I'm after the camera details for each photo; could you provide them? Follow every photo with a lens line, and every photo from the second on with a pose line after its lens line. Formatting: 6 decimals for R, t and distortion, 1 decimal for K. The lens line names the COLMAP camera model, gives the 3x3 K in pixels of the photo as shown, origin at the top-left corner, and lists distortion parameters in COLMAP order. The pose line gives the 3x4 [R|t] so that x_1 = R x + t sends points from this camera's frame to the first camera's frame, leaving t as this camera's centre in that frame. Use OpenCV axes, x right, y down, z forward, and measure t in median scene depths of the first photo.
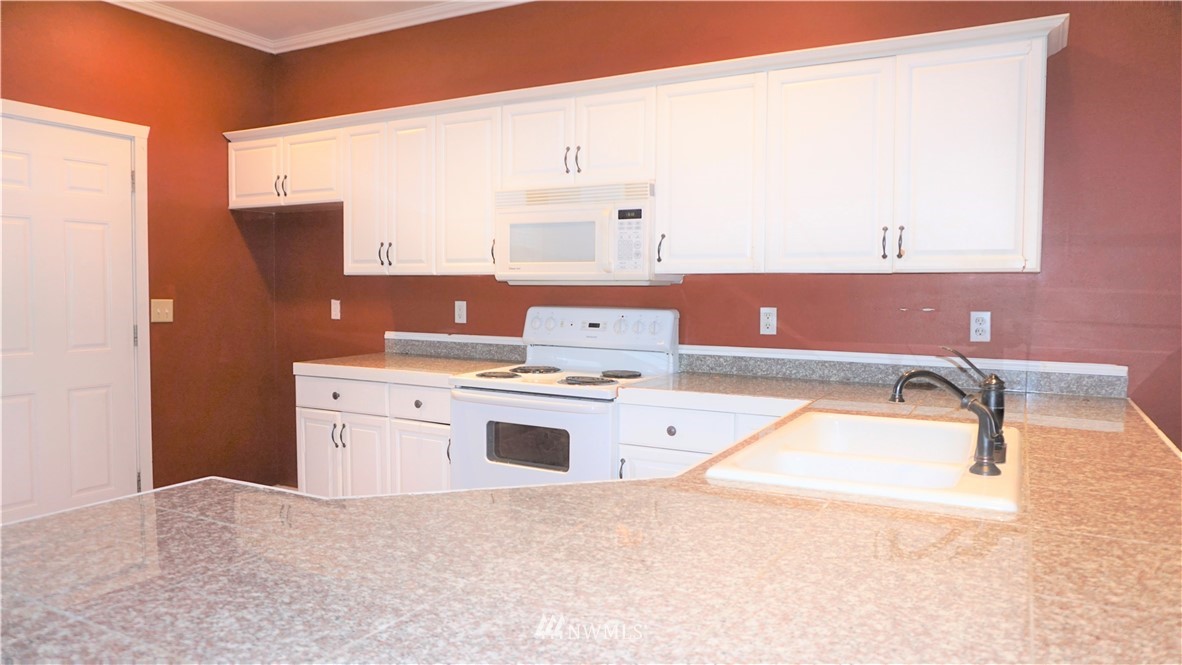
lens RADIAL K [[794.3, 0, 593.4], [0, 794.3, 328.1], [0, 0, 1]] dist [-0.058648, 0.030834]
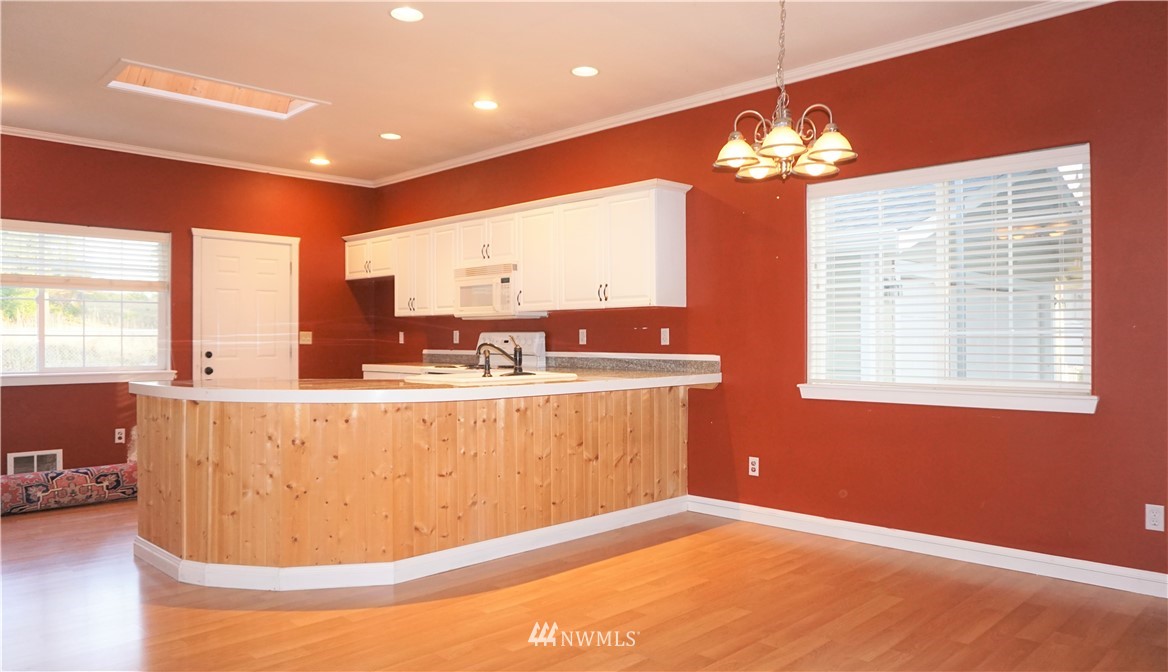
lens RADIAL K [[826.5, 0, 591.9], [0, 826.5, 339.1], [0, 0, 1]] dist [-0.009840, 0.007991]
pose [[0.957424, -0.010017, -0.288513, 0.733621], [-0.004343, 0.998785, -0.049088, 0.082536], [0.288654, 0.048251, 0.956217, -0.735485]]
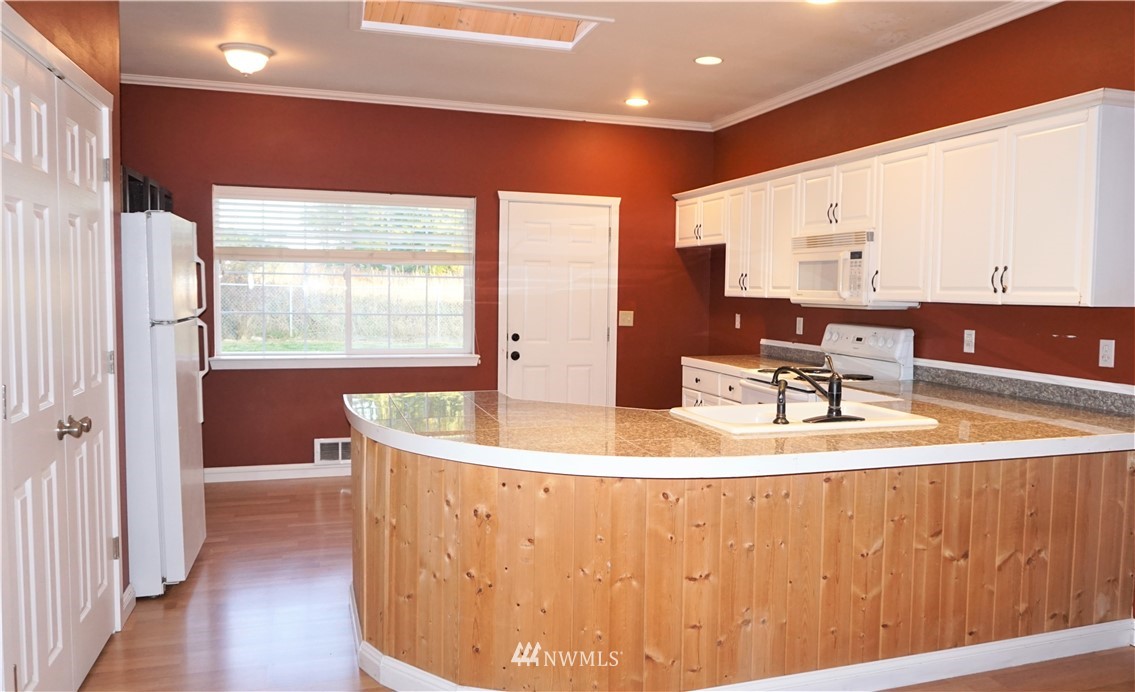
lens RADIAL K [[876.7, 0, 622.0], [0, 876.7, 353.8], [0, 0, 1]] dist [-0.037001, 0.029977]
pose [[0.744547, 0.052776, -0.665481, 0.663812], [-0.042278, 0.998597, 0.031893, -0.009209], [0.666230, 0.004390, 0.745733, -0.308638]]
